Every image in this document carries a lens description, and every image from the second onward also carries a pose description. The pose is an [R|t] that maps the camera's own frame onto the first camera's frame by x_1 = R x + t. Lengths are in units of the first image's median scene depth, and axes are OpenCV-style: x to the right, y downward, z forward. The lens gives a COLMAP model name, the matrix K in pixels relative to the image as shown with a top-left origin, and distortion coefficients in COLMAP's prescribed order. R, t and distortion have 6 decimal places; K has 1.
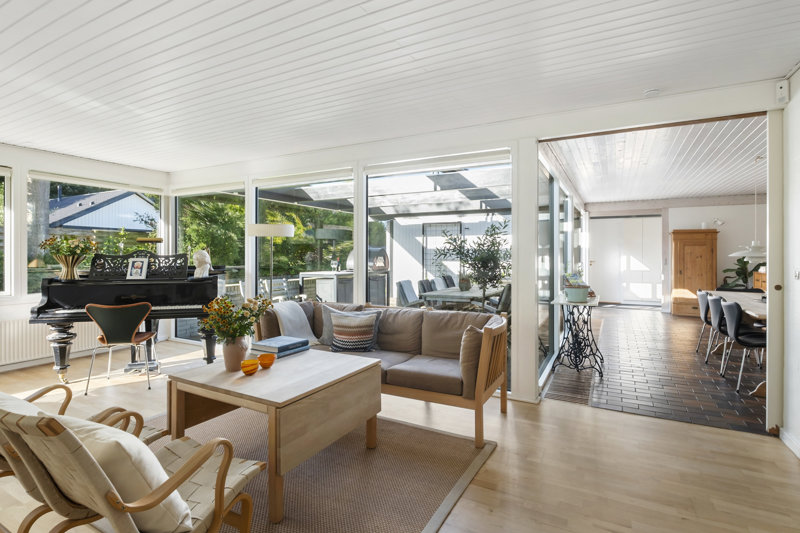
lens RADIAL K [[399.9, 0, 397.9], [0, 399.9, 252.5], [0, 0, 1]] dist [-0.000013, -0.000029]
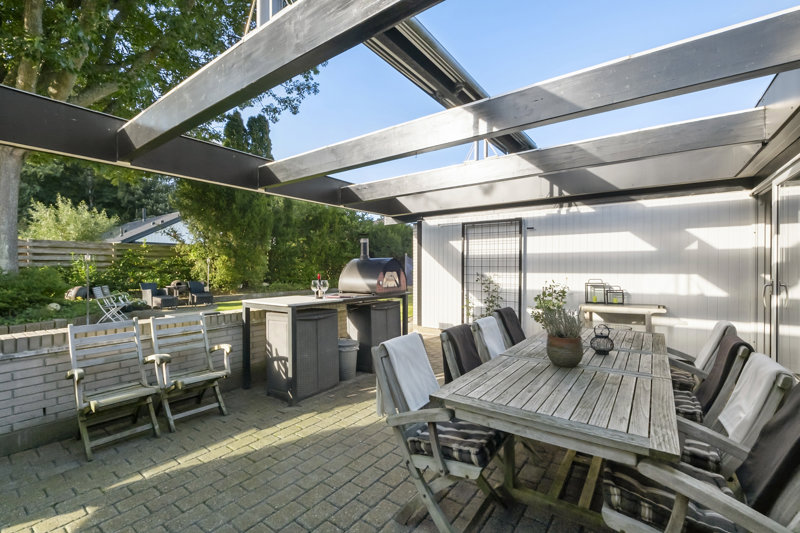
lens RADIAL K [[346.6, 0, 386.4], [0, 346.6, 262.9], [0, 0, 1]] dist [-0.122279, -0.000028]
pose [[0.985356, -0.003988, -0.170461, 0.036680], [0.002149, 0.999938, -0.010969, 0.003136], [0.170494, 0.010442, 0.985303, 0.416759]]
